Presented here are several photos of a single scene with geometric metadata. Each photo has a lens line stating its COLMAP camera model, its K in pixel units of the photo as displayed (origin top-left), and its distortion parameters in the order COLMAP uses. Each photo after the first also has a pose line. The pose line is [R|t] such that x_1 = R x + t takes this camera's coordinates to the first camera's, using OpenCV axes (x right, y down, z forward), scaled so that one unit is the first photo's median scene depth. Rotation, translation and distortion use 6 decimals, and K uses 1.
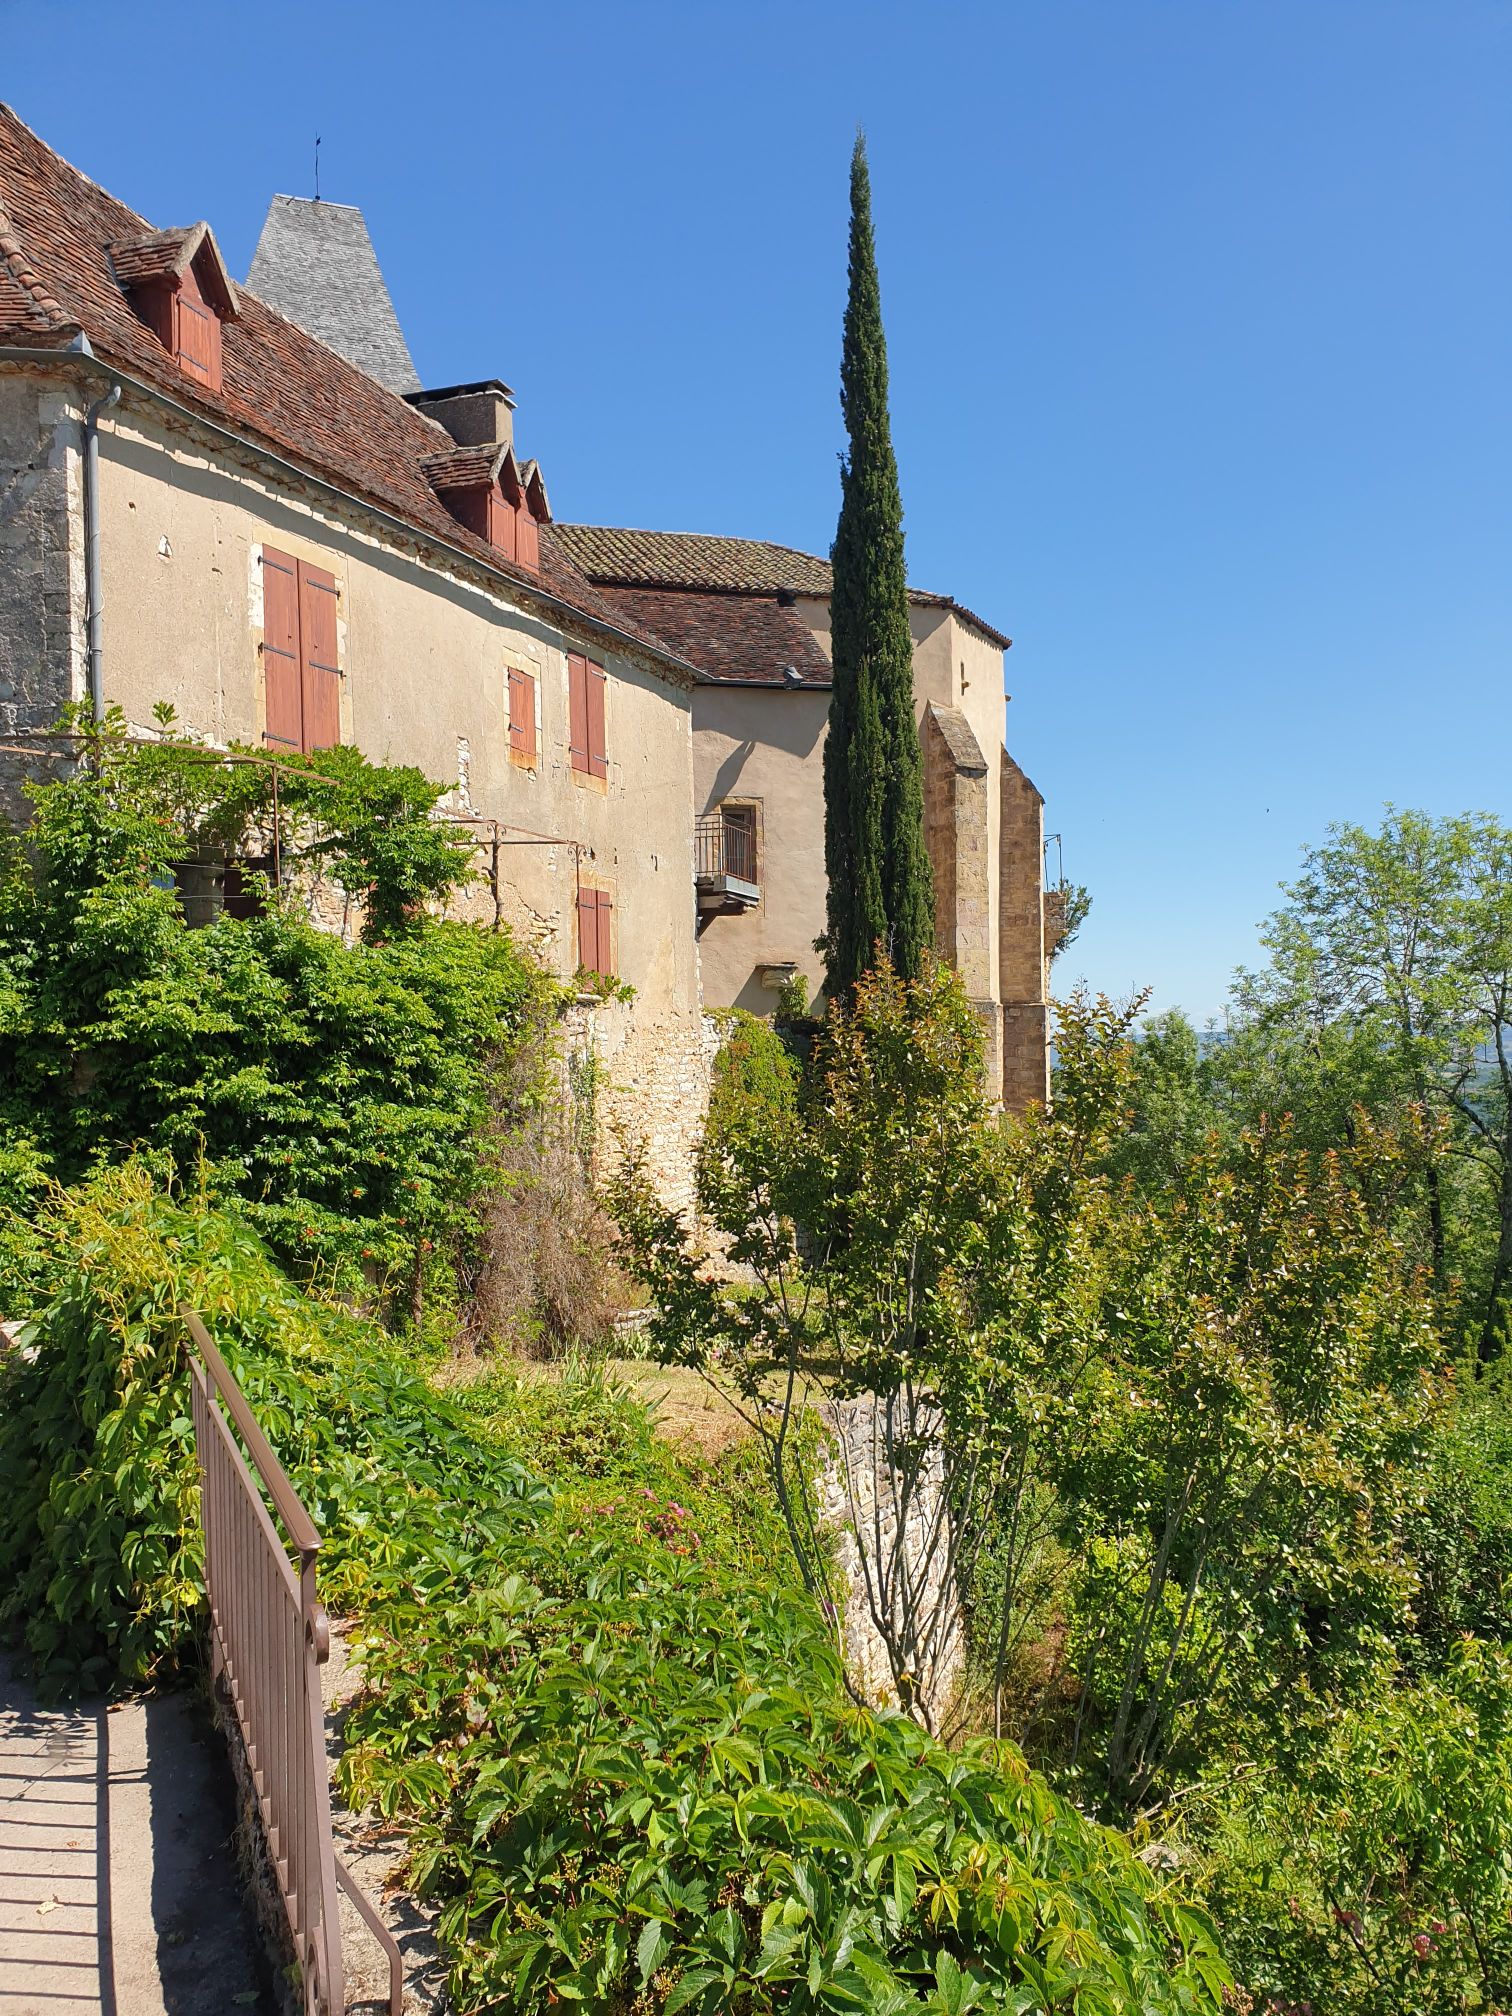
lens RADIAL K [[1541.8, 0, 756.3], [0, 1541.8, 1022.7], [0, 0, 1]] dist [0.022576, 0.020086]
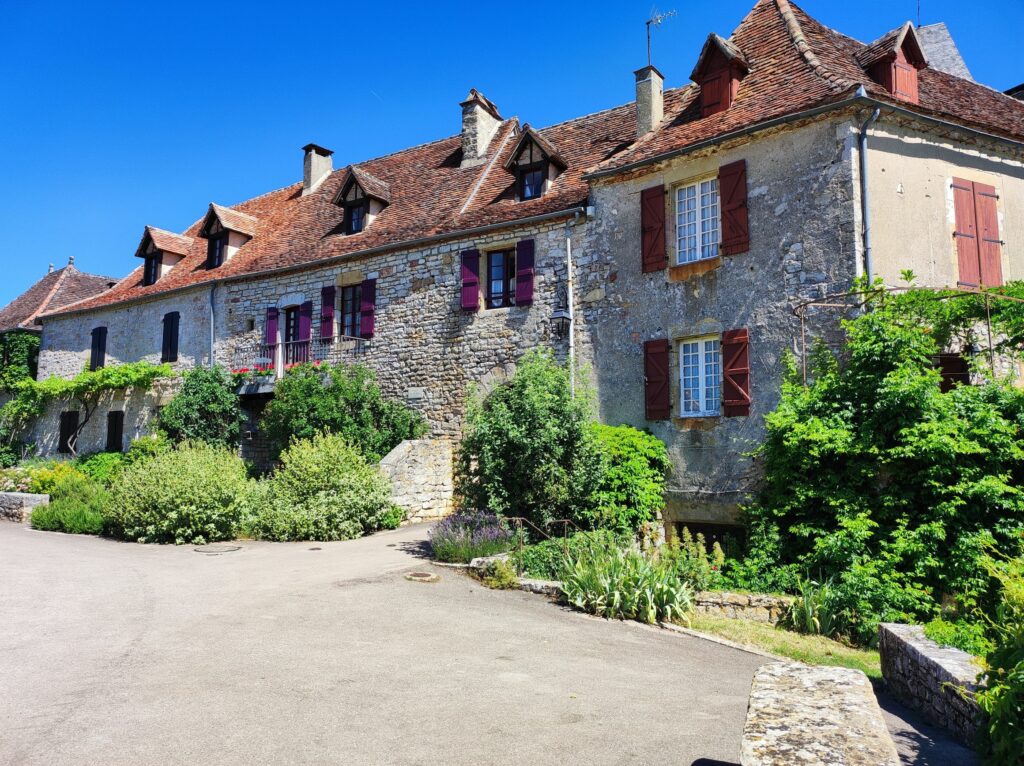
lens RADIAL K [[742.0, 0, 513.1], [0, 742.0, 381.3], [0, 0, 1]] dist [-0.005894, -0.001815]
pose [[0.717593, -0.057464, -0.694088, -0.125692], [-0.008189, 0.995825, -0.090911, 0.004614], [0.696414, 0.070921, 0.714127, 0.076731]]
